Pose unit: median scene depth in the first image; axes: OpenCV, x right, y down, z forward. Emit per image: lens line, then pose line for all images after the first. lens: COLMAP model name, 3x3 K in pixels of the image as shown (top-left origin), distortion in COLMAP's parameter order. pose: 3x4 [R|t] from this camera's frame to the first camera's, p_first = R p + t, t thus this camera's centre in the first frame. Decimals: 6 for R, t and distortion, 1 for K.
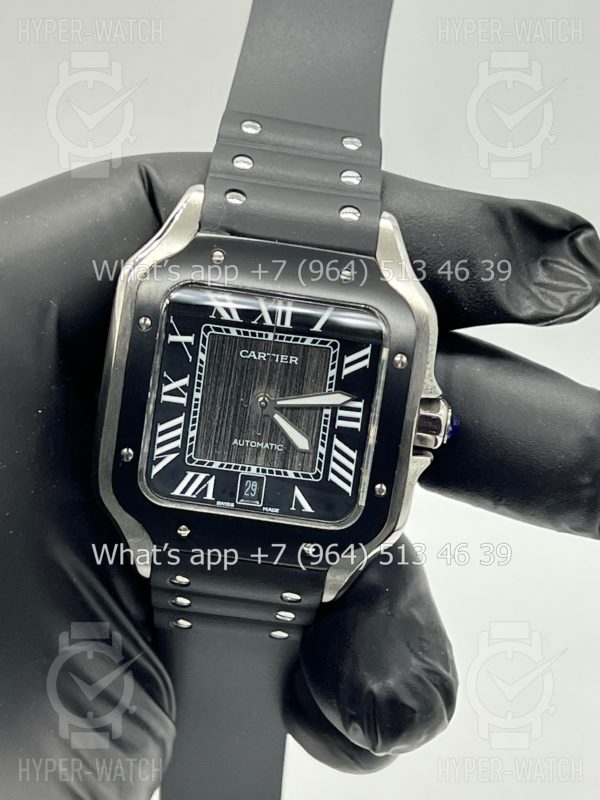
lens RADIAL K [[2025.1, 0, 301.4], [0, 2025.1, 399.1], [0, 0, 1]] dist [0.331041, 0.000000]
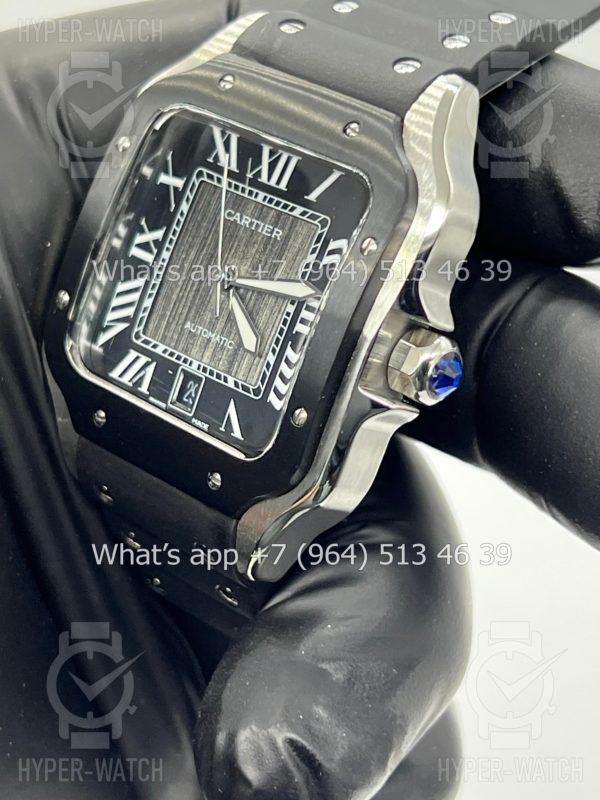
lens RADIAL K [[2025.1, 0, 301.8], [0, 2025.1, 403.0], [0, 0, 1]] dist [0.331041, 0.000000]
pose [[0.773799, 0.221374, -0.593489, 0.457591], [-0.334989, 0.938215, -0.086805, 0.100246], [0.537604, 0.265981, 0.800148, 0.425086]]
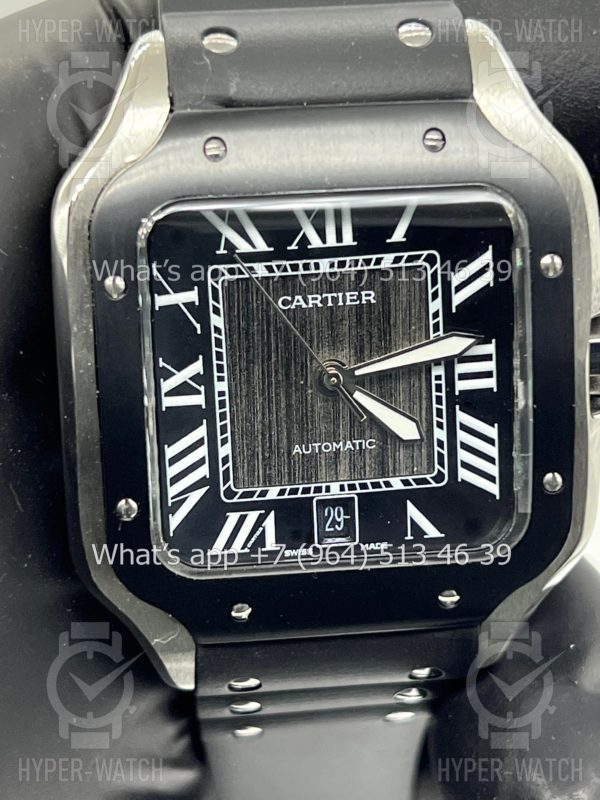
lens RADIAL K [[2025.1, 0, 304.9], [0, 2025.1, 419.3], [0, 0, 1]] dist [0.331041, 0.000000]
pose [[0.977970, -0.196434, 0.070625, -0.071022], [0.189951, 0.977739, 0.089132, -0.040731], [-0.086561, -0.073753, 0.993513, 0.405307]]
